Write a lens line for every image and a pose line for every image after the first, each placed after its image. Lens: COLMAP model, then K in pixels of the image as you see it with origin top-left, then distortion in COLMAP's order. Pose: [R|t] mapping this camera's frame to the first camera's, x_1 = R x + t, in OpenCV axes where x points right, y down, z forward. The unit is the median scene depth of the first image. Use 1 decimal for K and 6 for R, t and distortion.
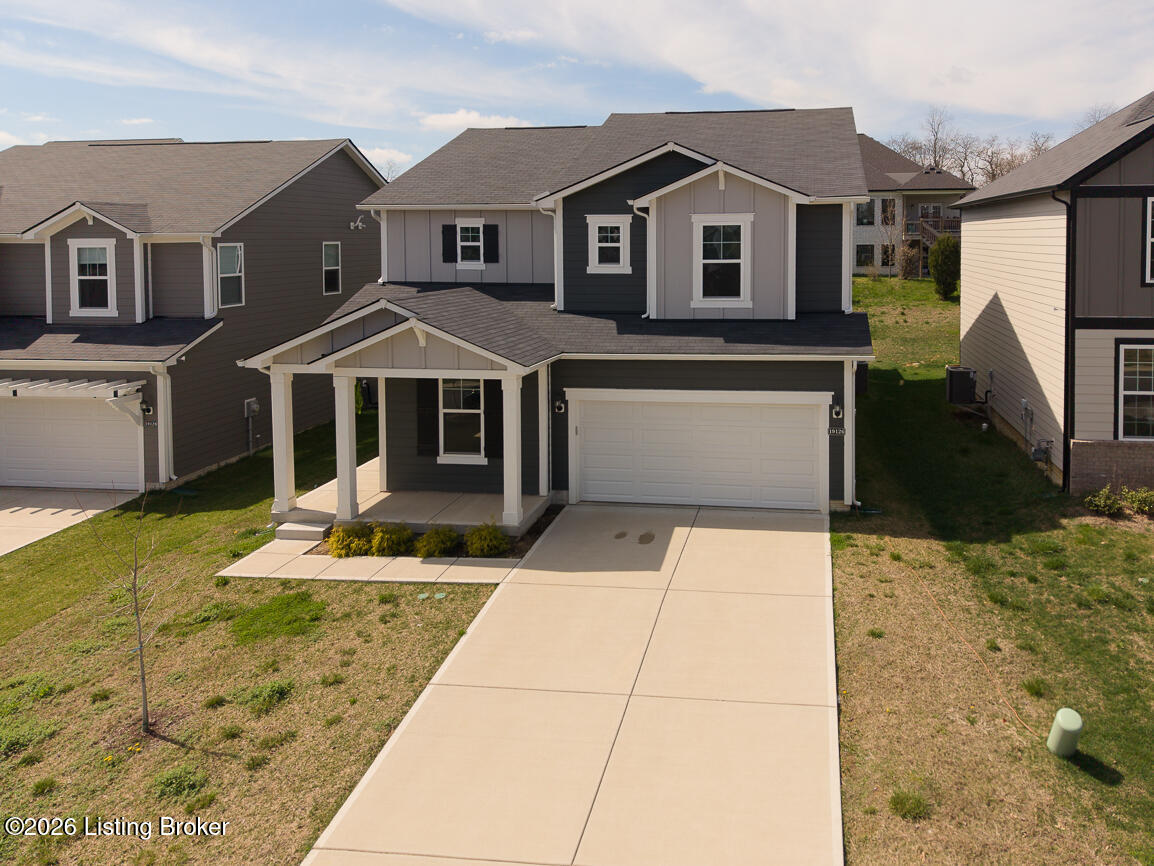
lens RADIAL K [[811.3, 0, 728.5], [0, 811.3, 266.5], [0, 0, 1]] dist [0.010102, -0.007131]
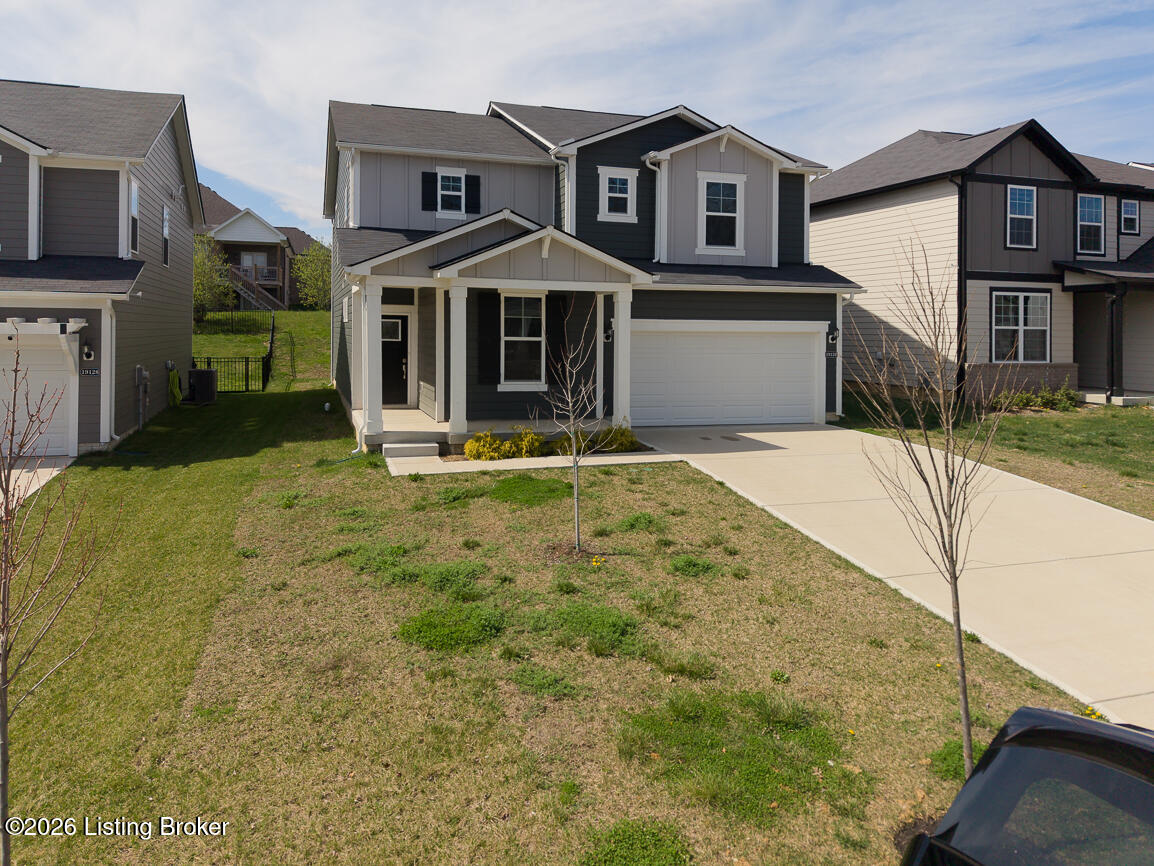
lens RADIAL K [[809.8, 0, 556.7], [0, 809.8, 312.4], [0, 0, 1]] dist [0.013910, -0.004966]
pose [[0.916151, 0.026805, 0.399936, -0.670350], [-0.003569, 0.998267, -0.058731, 0.199608], [-0.400818, 0.052379, 0.914659, 0.061662]]
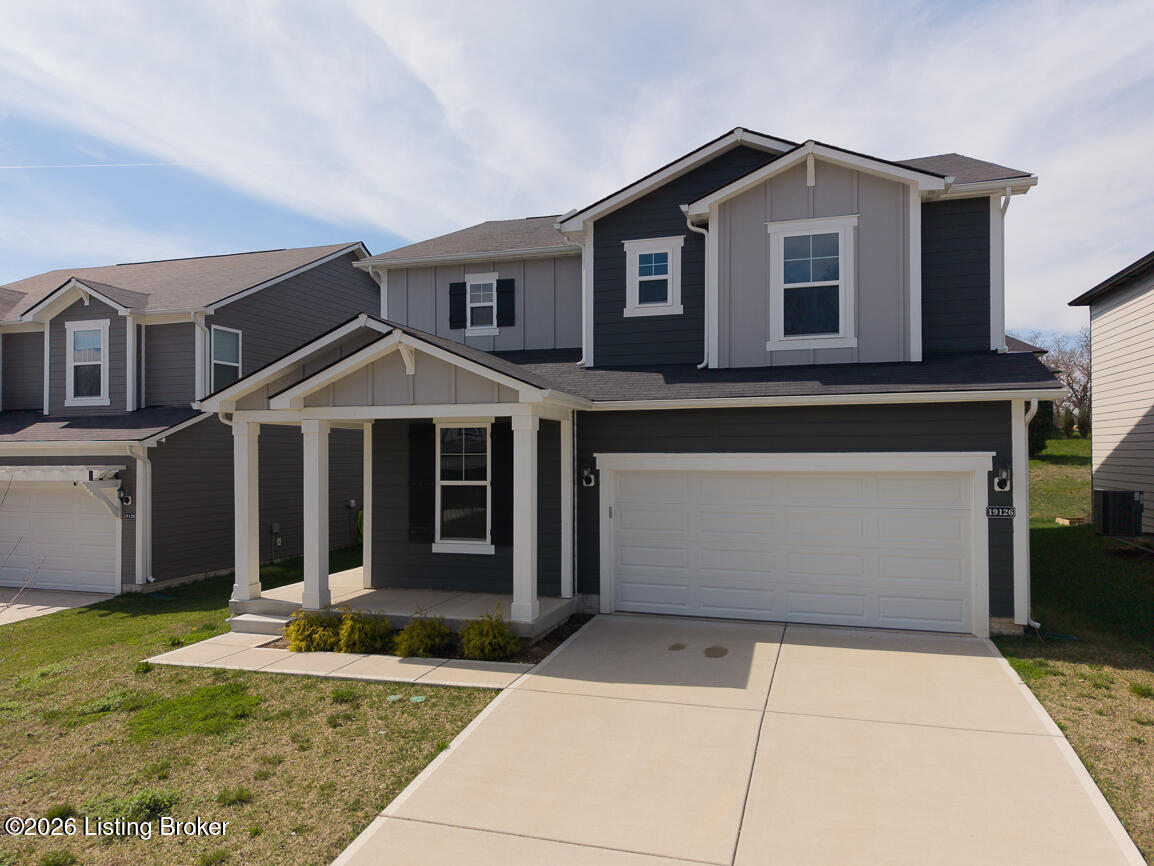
lens RADIAL K [[779.6, 0, 593.5], [0, 779.6, 447.7], [0, 0, 1]] dist [0.006634, 0.000028]
pose [[0.982742, -0.001621, -0.184976, -0.070036], [-0.007346, 0.998831, -0.047780, 0.172141], [0.184838, 0.048315, 0.981581, 0.290640]]
